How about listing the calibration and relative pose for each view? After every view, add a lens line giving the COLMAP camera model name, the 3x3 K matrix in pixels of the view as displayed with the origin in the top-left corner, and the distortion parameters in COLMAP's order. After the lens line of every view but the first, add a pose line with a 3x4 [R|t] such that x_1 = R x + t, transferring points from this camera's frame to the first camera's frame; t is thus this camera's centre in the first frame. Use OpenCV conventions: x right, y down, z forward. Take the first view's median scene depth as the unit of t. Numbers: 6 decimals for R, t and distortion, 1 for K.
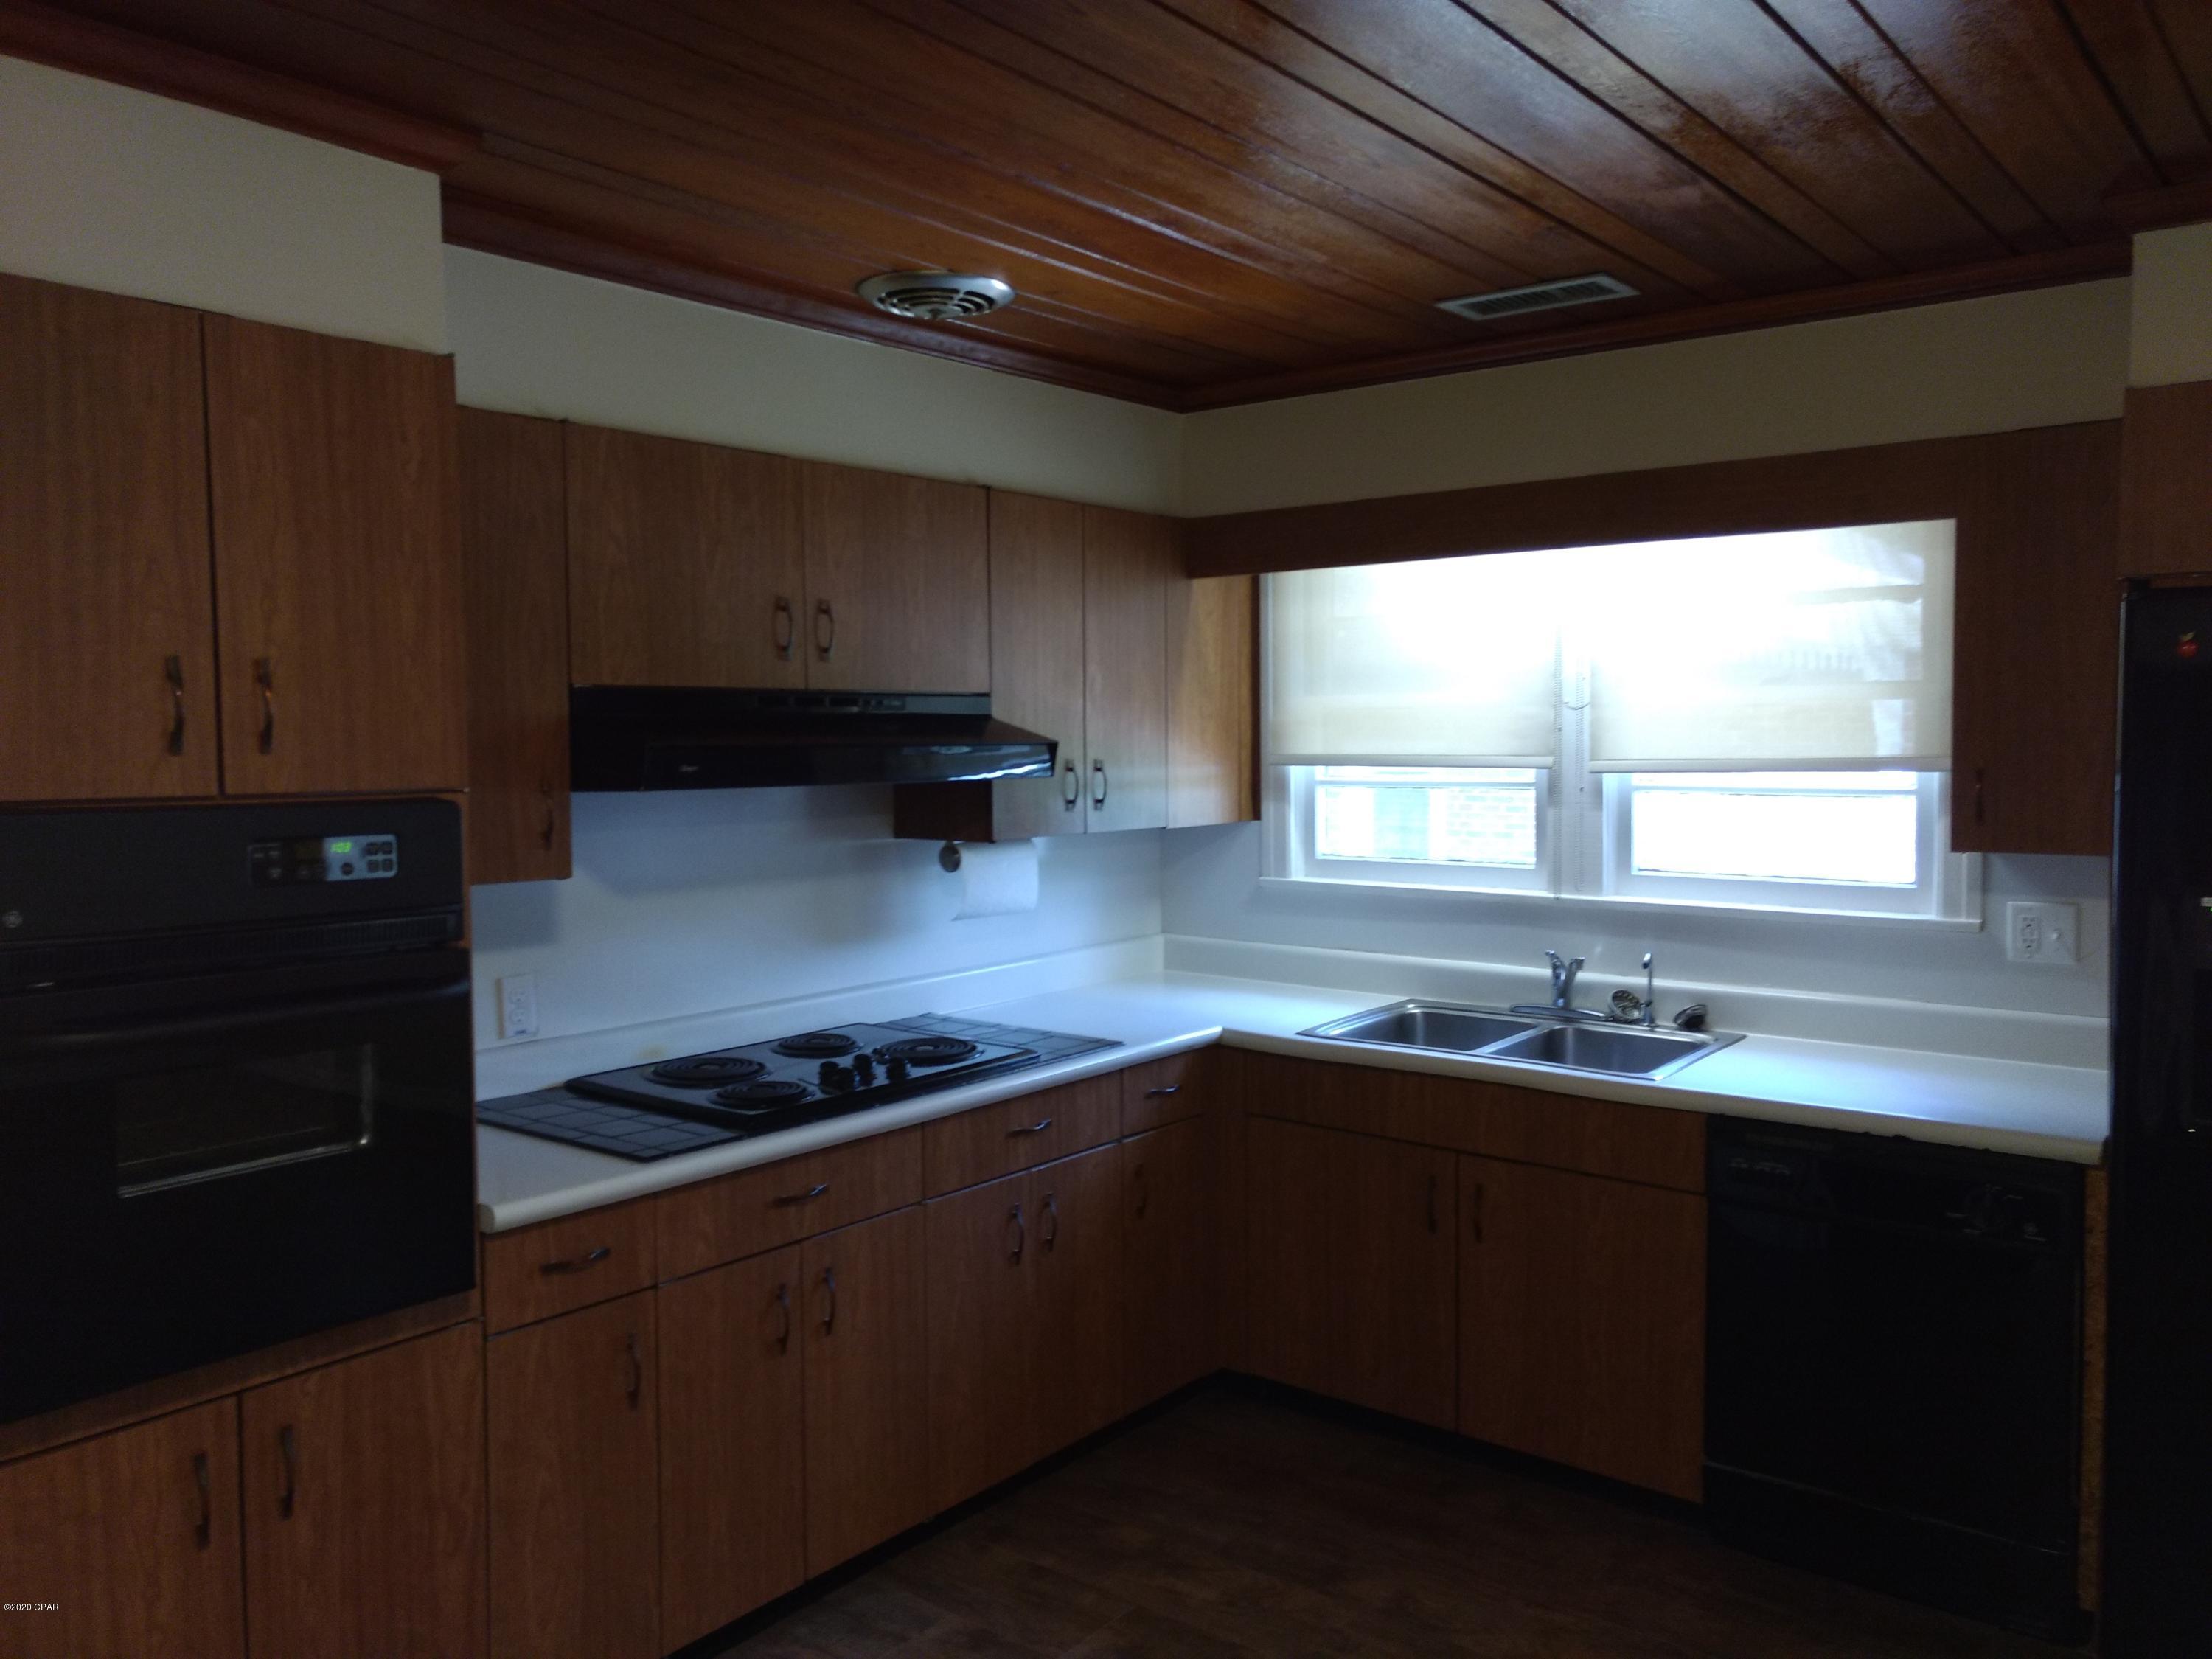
lens RADIAL K [[1767.8, 0, 1112.9], [0, 1767.8, 818.8], [0, 0, 1]] dist [0.005502, 0.021804]
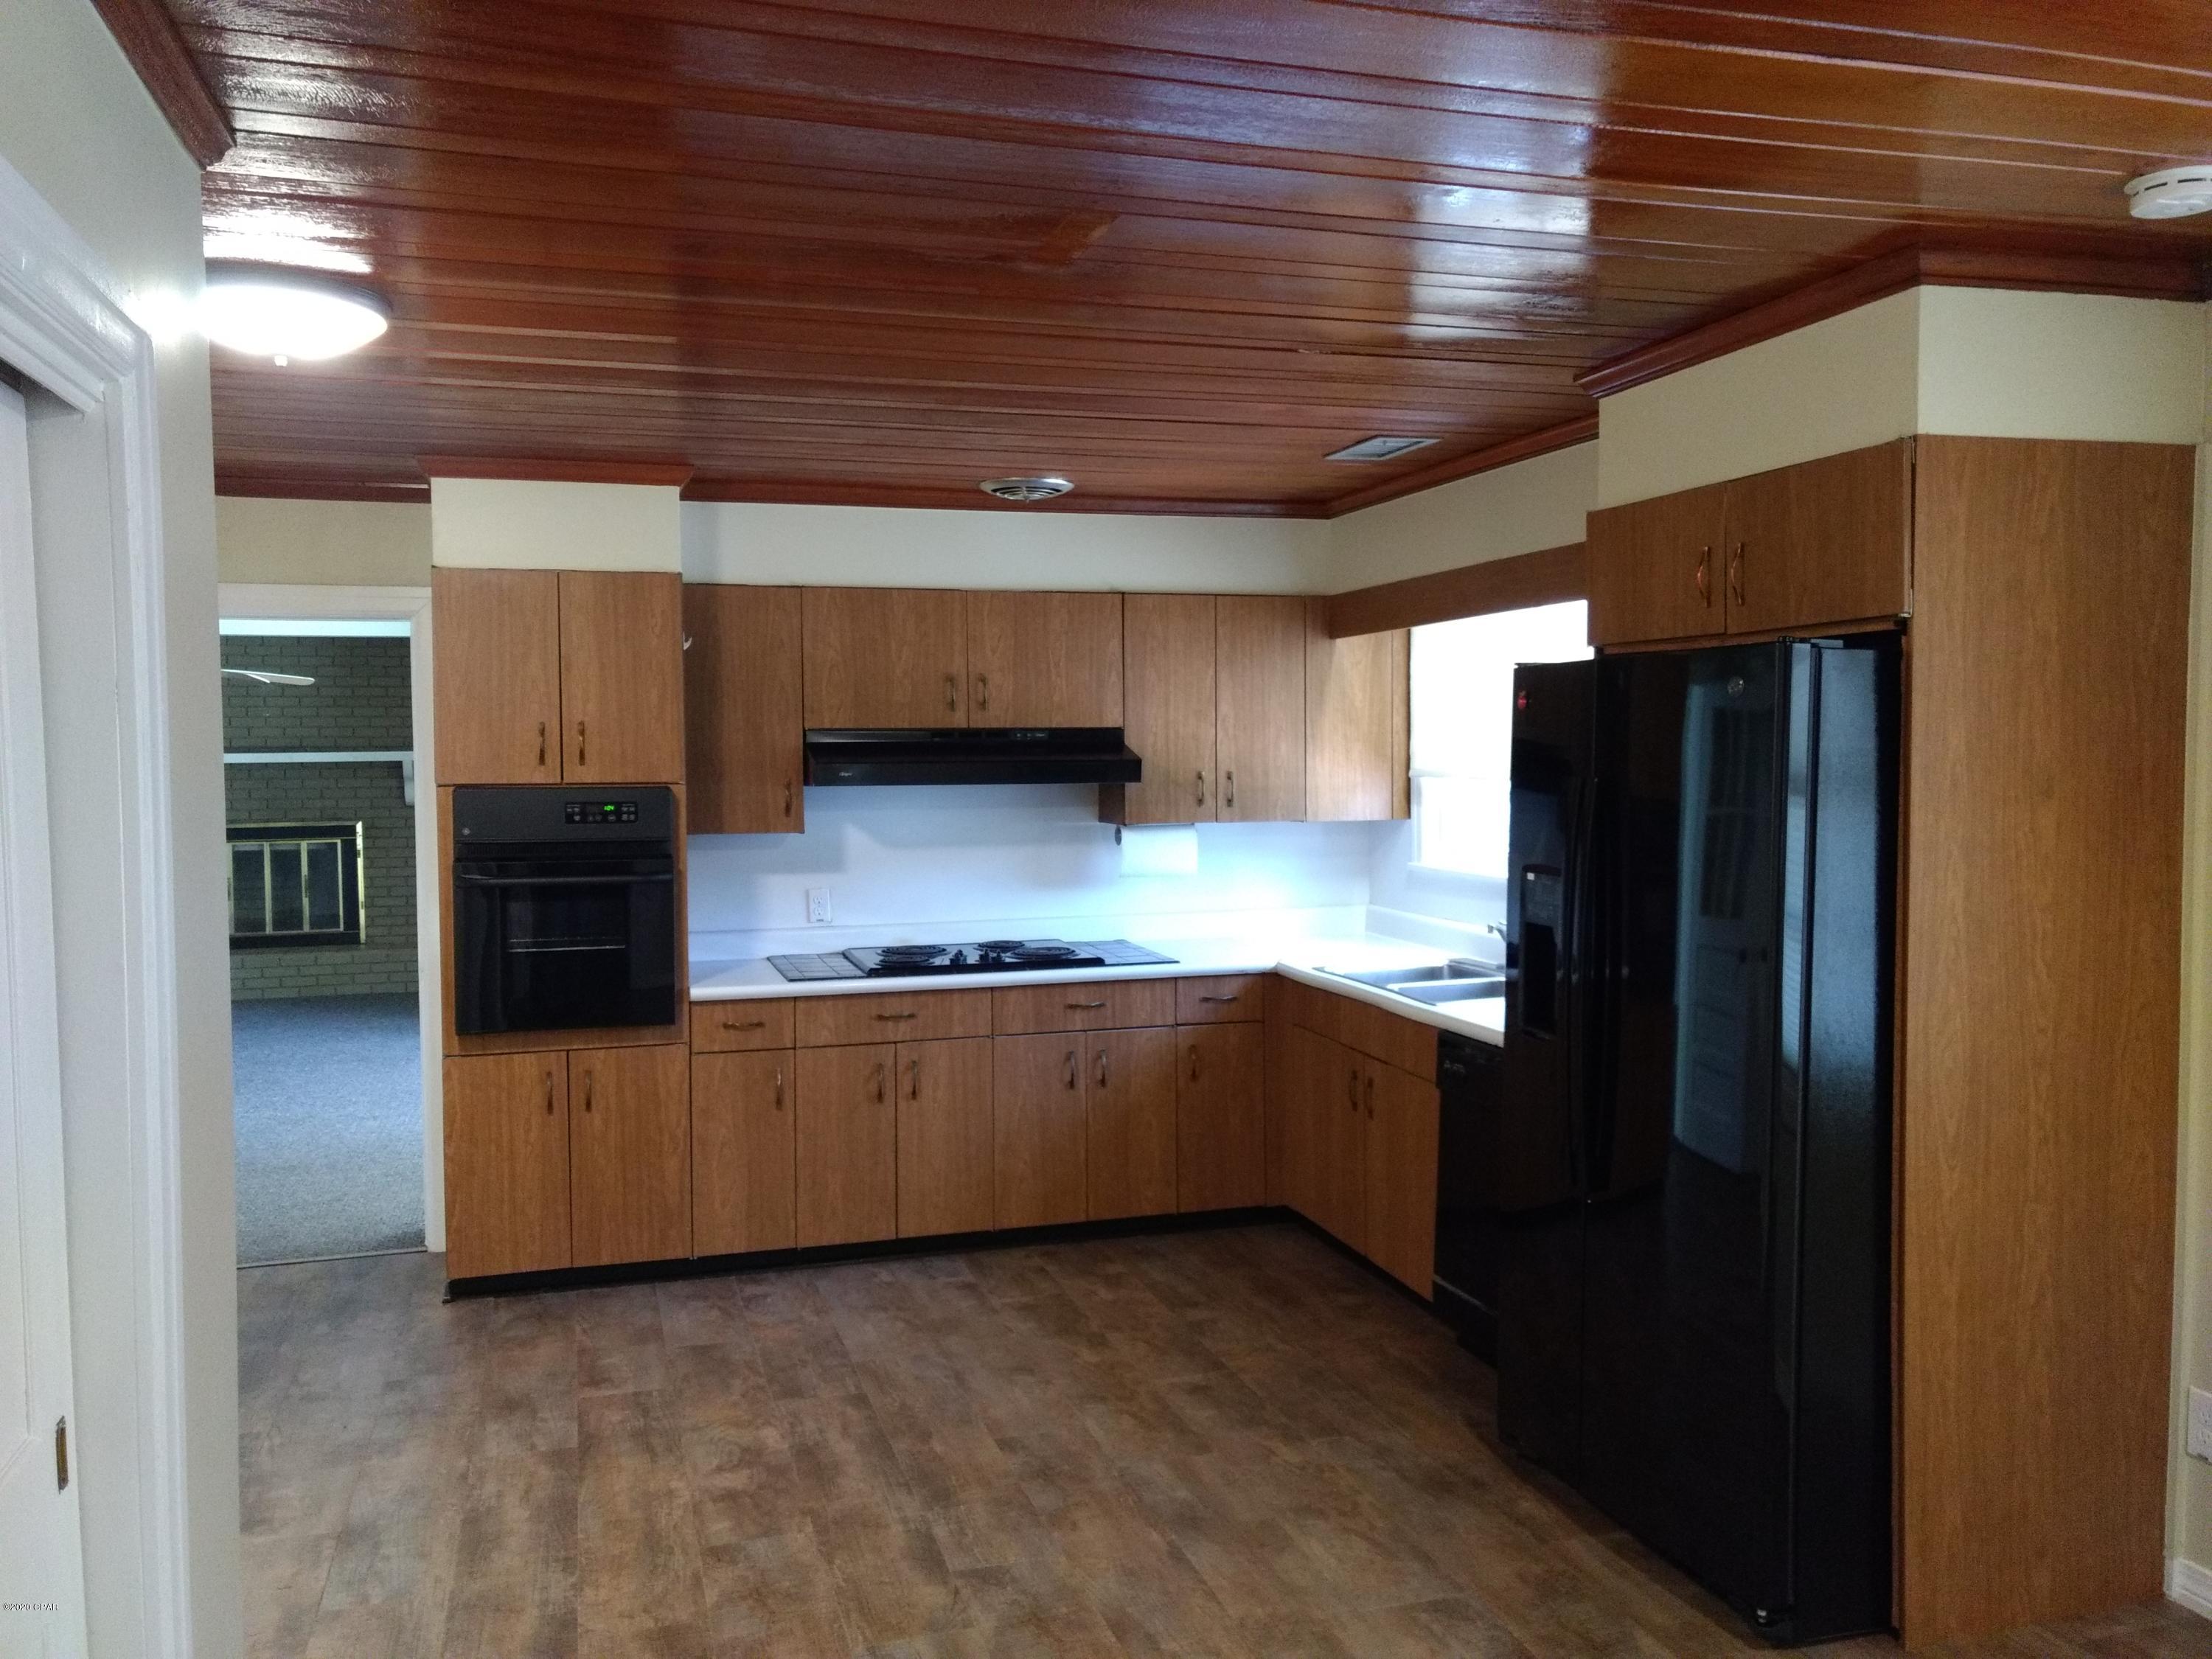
lens RADIAL K [[1767.8, 0, 1087.1], [0, 1767.8, 827.1], [0, 0, 1]] dist [0.005502, 0.021804]
pose [[0.800285, 0.023546, -0.599157, 1.010555], [-0.025769, 0.999656, 0.004865, 0.010614], [0.599065, 0.011546, 0.800617, -0.293408]]
